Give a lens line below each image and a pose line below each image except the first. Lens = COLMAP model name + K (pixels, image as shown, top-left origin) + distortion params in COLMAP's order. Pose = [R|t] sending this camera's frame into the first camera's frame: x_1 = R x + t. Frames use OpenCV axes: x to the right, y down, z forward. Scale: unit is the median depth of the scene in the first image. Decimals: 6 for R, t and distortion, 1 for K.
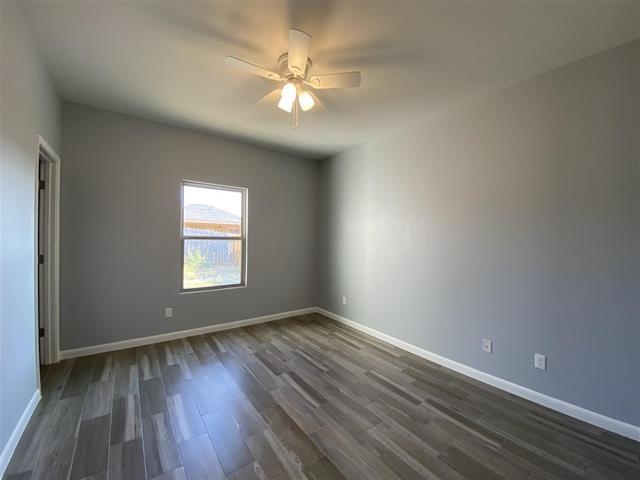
lens RADIAL K [[264.1, 0, 319.5], [0, 264.1, 236.6], [0, 0, 1]] dist [-0.014888, -0.003795]
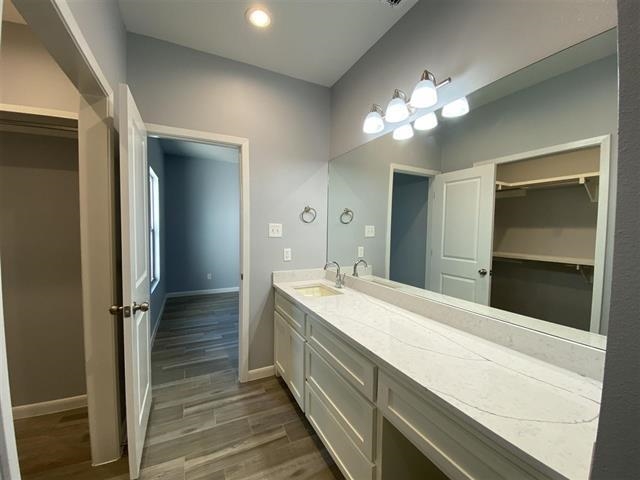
lens RADIAL K [[264.1, 0, 316.1], [0, 264.1, 237.8], [0, 0, 1]] dist [-0.014888, -0.003795]
pose [[0.179699, -0.046814, 0.982607, -1.403187], [-0.014081, 0.998642, 0.050153, -0.032299], [-0.983621, -0.022849, 0.178796, 0.307460]]
